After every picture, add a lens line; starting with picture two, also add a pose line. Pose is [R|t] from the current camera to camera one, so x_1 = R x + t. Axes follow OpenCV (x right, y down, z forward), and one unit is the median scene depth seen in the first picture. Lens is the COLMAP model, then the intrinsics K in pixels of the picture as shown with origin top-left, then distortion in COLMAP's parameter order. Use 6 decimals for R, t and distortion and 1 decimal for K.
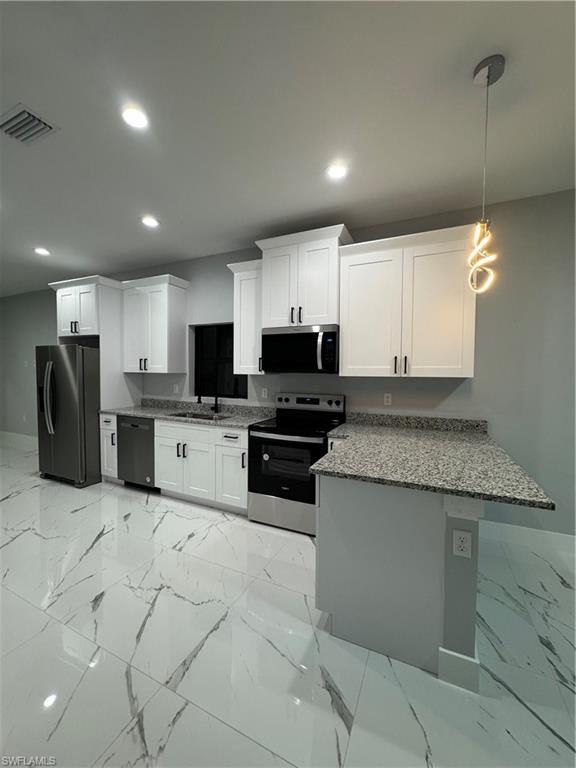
lens RADIAL K [[306.0, 0, 286.1], [0, 306.0, 384.9], [0, 0, 1]] dist [-0.001032, -0.000185]
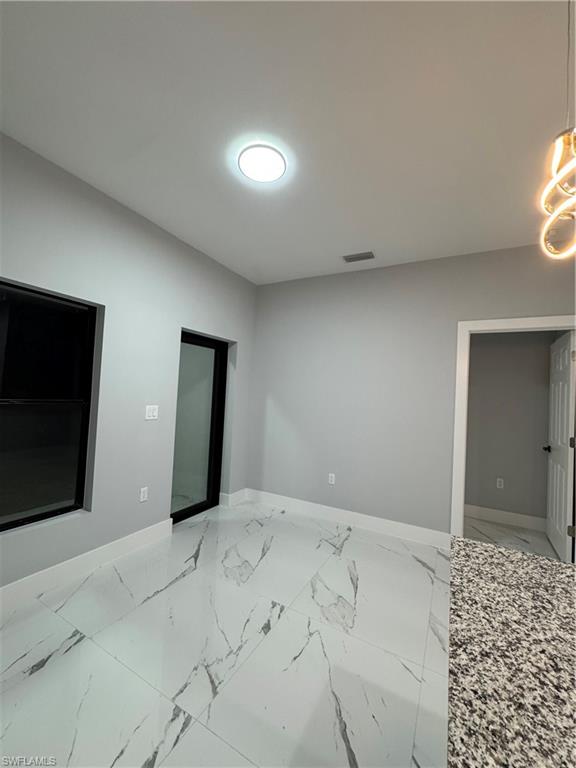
lens RADIAL K [[306.0, 0, 287.8], [0, 306.0, 386.0], [0, 0, 1]] dist [-0.001032, -0.000185]
pose [[-0.996500, -0.057831, 0.060359, 0.545209], [-0.056992, 0.998254, 0.015524, -0.020359], [-0.061151, 0.012029, -0.998056, 0.790046]]
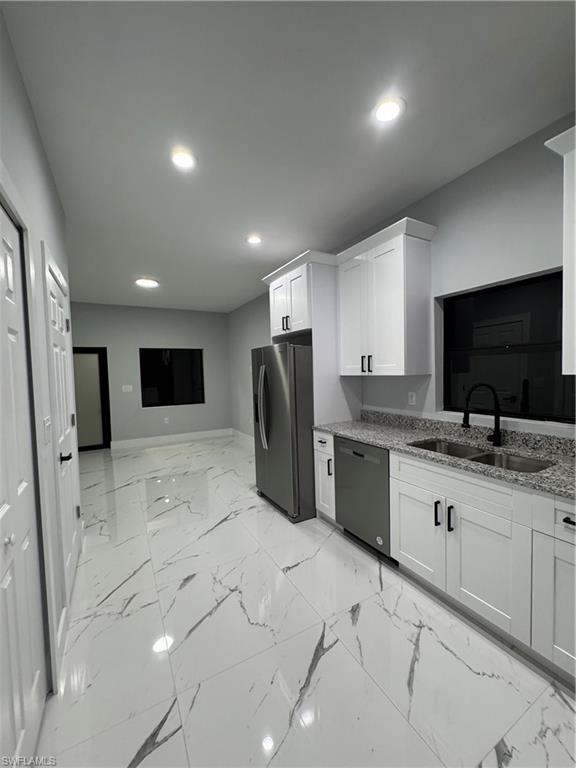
lens RADIAL K [[306.0, 0, 286.9], [0, 306.0, 384.3], [0, 0, 1]] dist [-0.001032, -0.000185]
pose [[0.812910, -0.009414, -0.582314, -0.272535], [0.011169, 0.999937, -0.000574, -0.028593], [0.582283, -0.006037, 0.812964, 0.427270]]
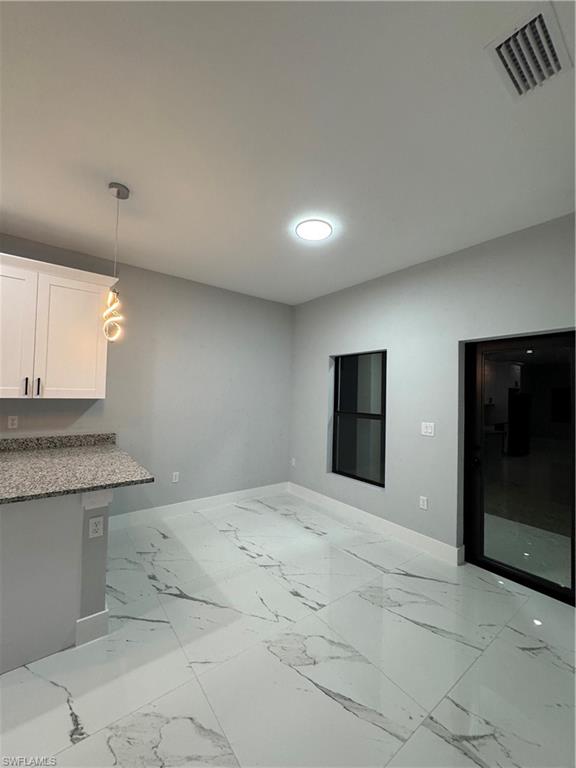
lens RADIAL K [[306.0, 0, 287.7], [0, 306.0, 385.0], [0, 0, 1]] dist [-0.001032, -0.000185]
pose [[0.460395, 0.029818, 0.887213, -0.111269], [0.015579, 0.999010, -0.041660, -0.013475], [-0.887578, 0.033002, 0.459475, -0.171902]]
